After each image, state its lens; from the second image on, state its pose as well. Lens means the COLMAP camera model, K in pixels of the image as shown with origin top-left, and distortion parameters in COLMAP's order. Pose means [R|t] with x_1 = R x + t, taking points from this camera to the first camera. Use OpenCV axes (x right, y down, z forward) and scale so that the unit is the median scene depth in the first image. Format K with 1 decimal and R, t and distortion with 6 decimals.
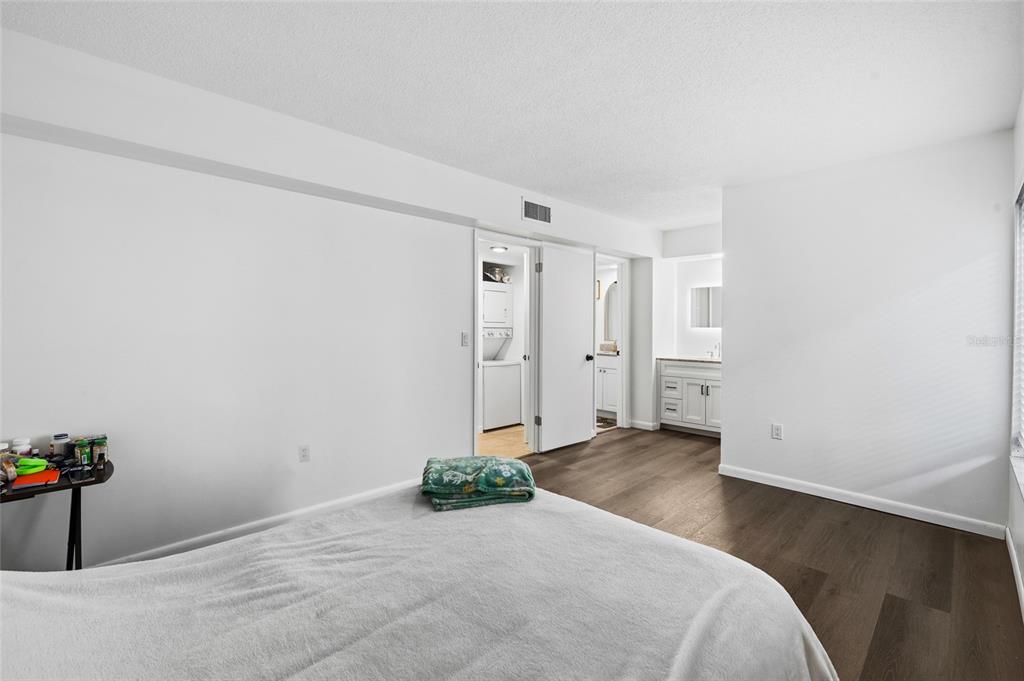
lens RADIAL K [[447.9, 0, 510.6], [0, 447.9, 326.4], [0, 0, 1]] dist [-0.001151, -0.000055]
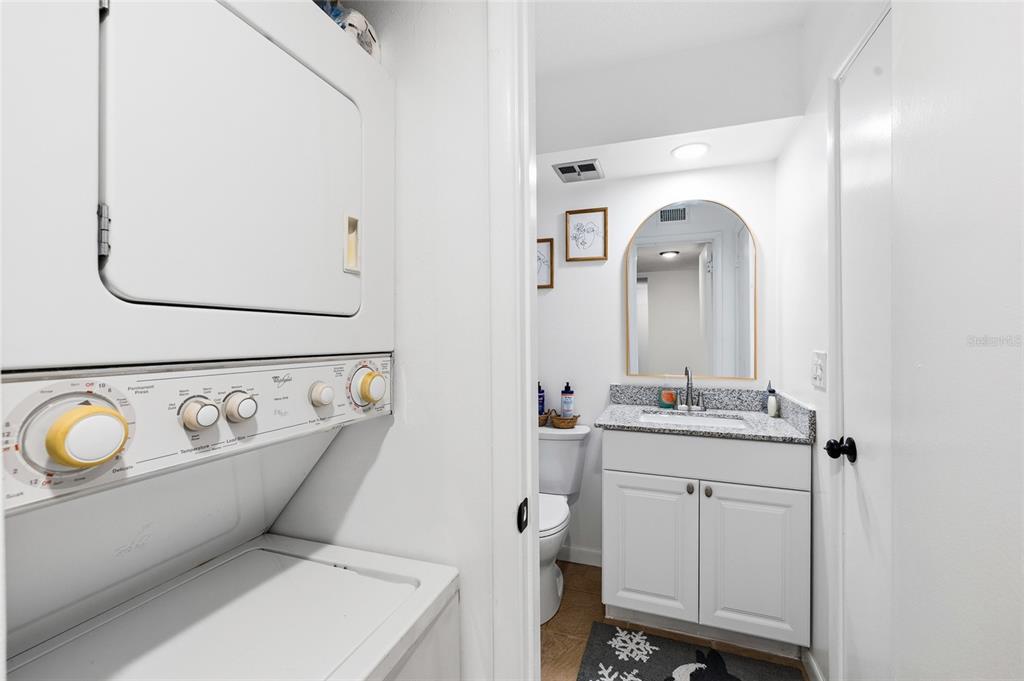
lens RADIAL K [[436.4, 0, 514.1], [0, 436.4, 337.6], [0, 0, 1]] dist [-0.000738, -0.000050]
pose [[0.896563, -0.011963, 0.442755, -0.027423], [0.007038, 0.999894, 0.012765, -0.003251], [-0.442861, -0.008328, 0.896552, 0.888265]]
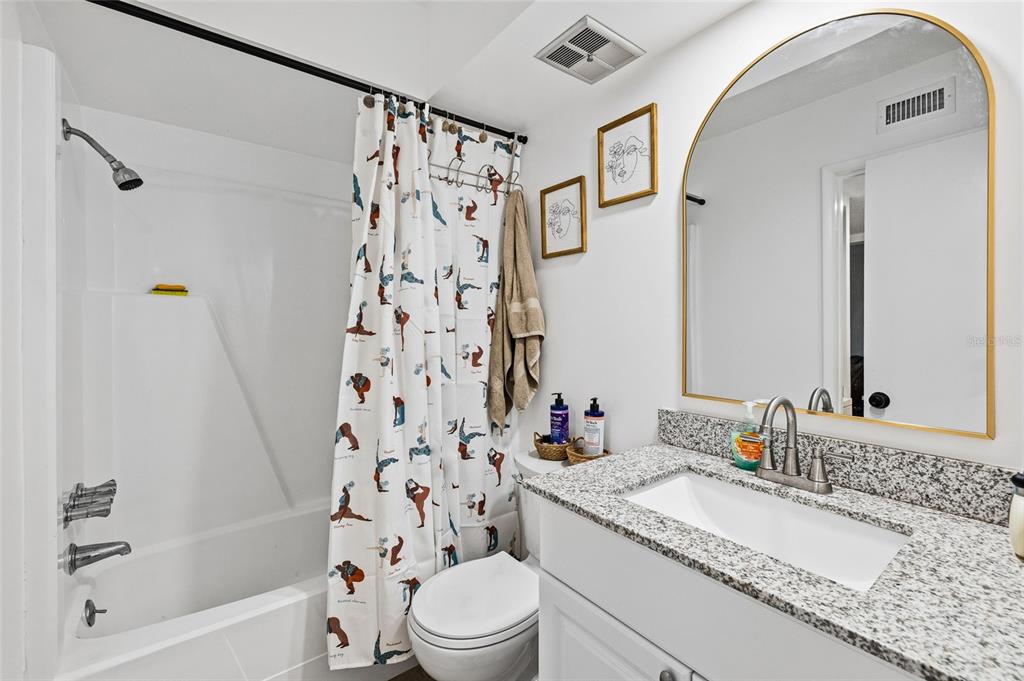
lens RADIAL K [[434.2, 0, 508.1], [0, 434.2, 328.5], [0, 0, 1]] dist [-0.002130, 0.000466]
pose [[0.992520, -0.005822, -0.121946, 0.191879], [0.006383, 0.999971, 0.004207, 0.002055], [0.121918, -0.004953, 0.992528, 0.976283]]
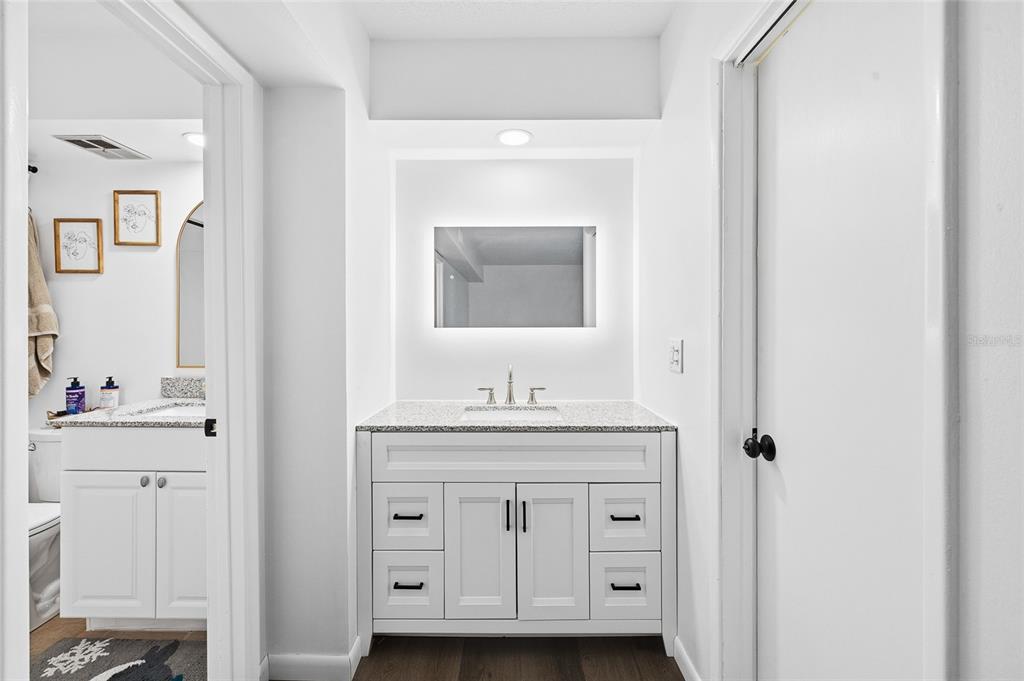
lens RADIAL K [[432.8, 0, 512.6], [0, 432.8, 327.5], [0, 0, 1]] dist [-0.000524, 0.000088]
pose [[0.699497, -0.005042, 0.714618, 0.187335], [0.001875, 0.999985, 0.005219, 0.001002], [-0.714633, -0.002311, 0.699495, 0.715704]]
